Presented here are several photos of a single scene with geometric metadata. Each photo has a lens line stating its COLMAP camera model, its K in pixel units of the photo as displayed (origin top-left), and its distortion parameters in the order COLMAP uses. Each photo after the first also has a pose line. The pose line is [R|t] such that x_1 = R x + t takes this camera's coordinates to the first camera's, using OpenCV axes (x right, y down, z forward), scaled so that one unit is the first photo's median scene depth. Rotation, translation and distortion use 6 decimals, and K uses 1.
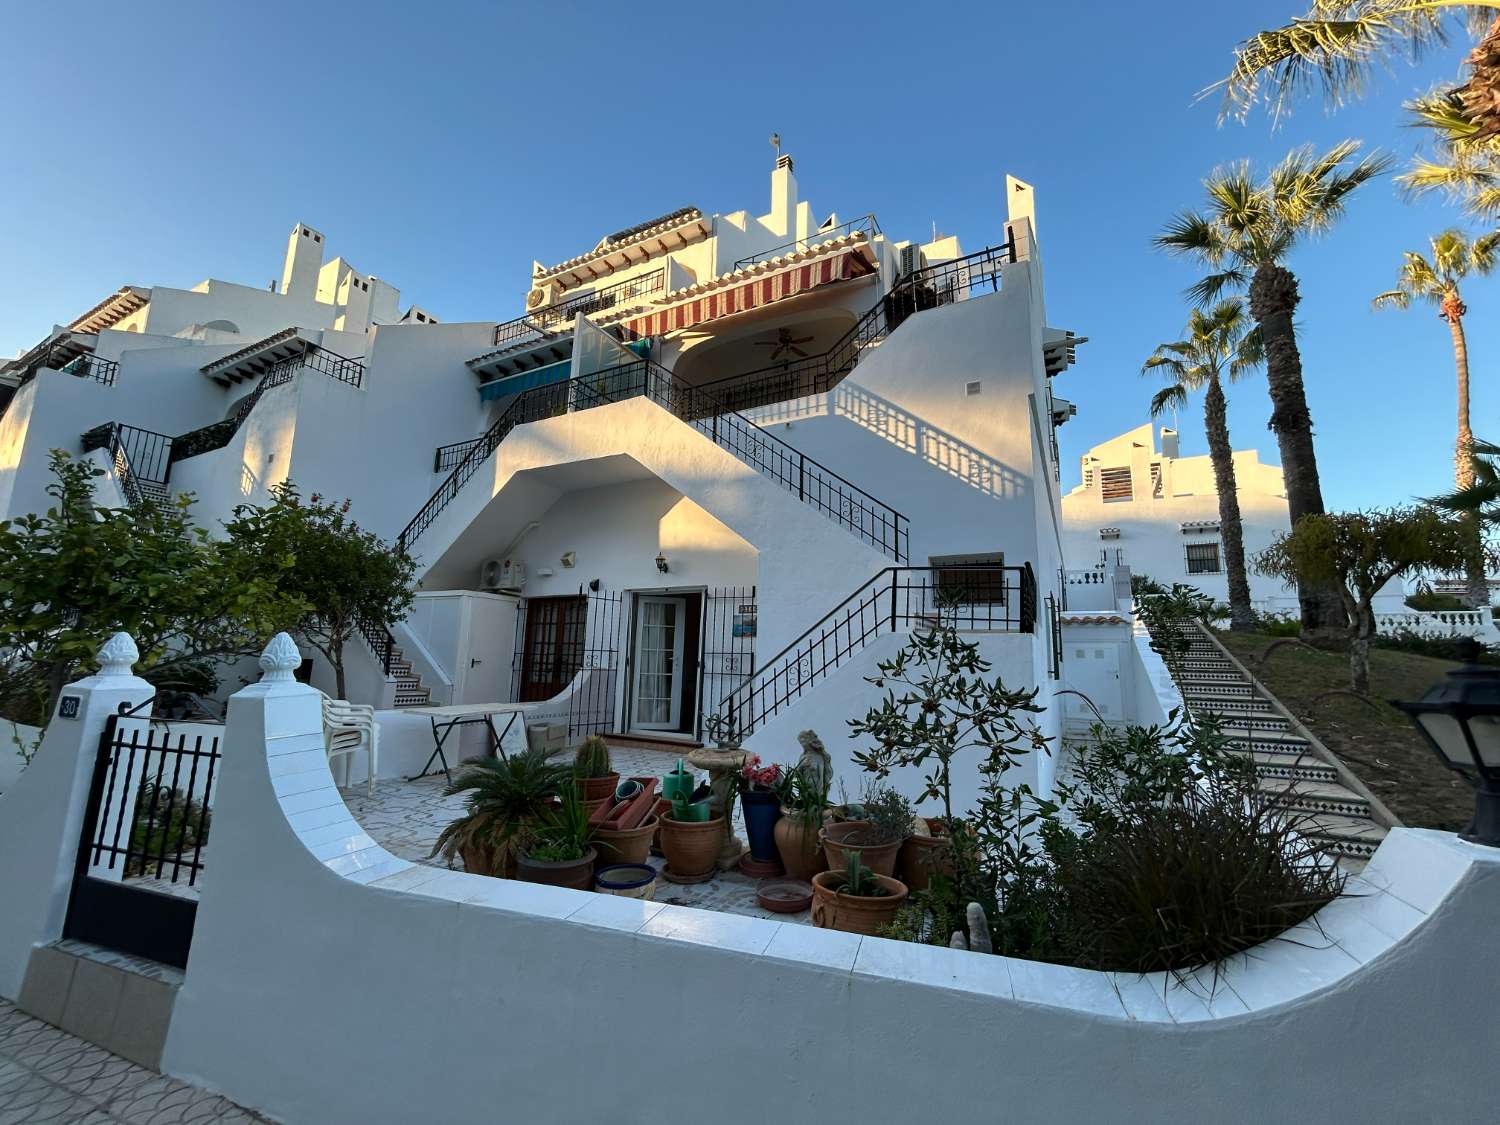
lens RADIAL K [[606.3, 0, 748.6], [0, 606.3, 567.5], [0, 0, 1]] dist [-0.001684, 0.000065]
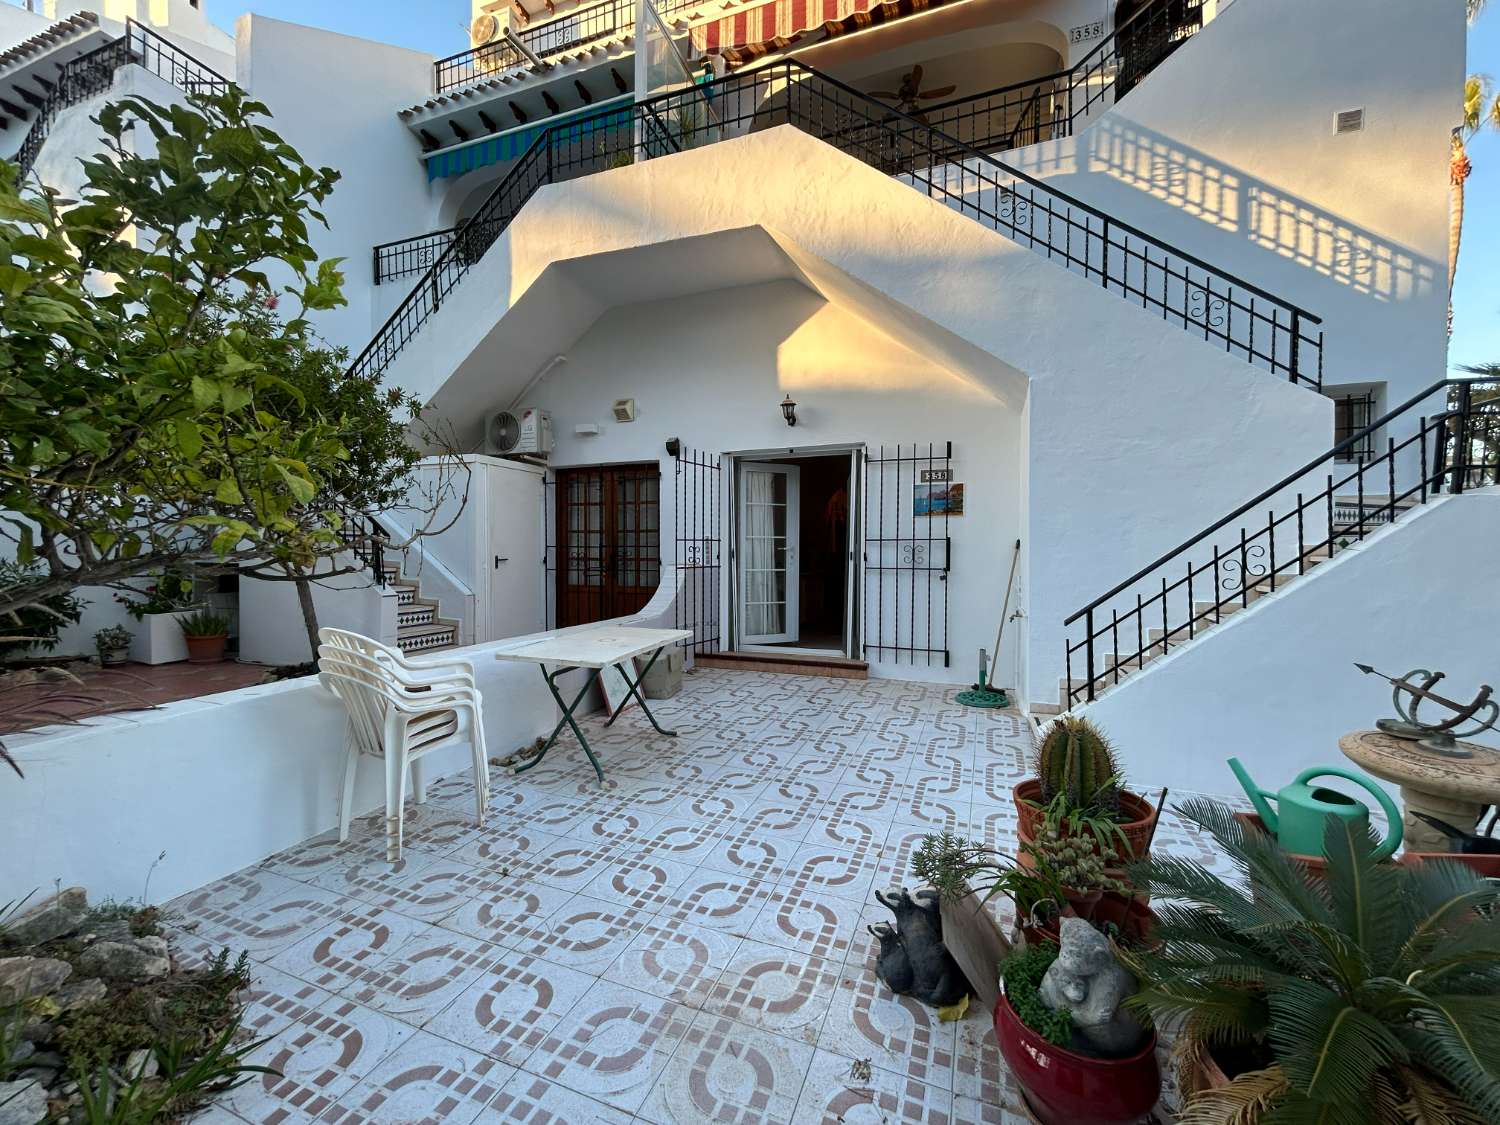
lens RADIAL K [[603.8, 0, 748.0], [0, 603.8, 566.3], [0, 0, 1]] dist [-0.002491, 0.000359]
pose [[0.988886, -0.029435, 0.145735, -0.307167], [0.002000, 0.982751, 0.184922, 0.040847], [-0.148665, -0.182575, 0.971887, 0.327291]]
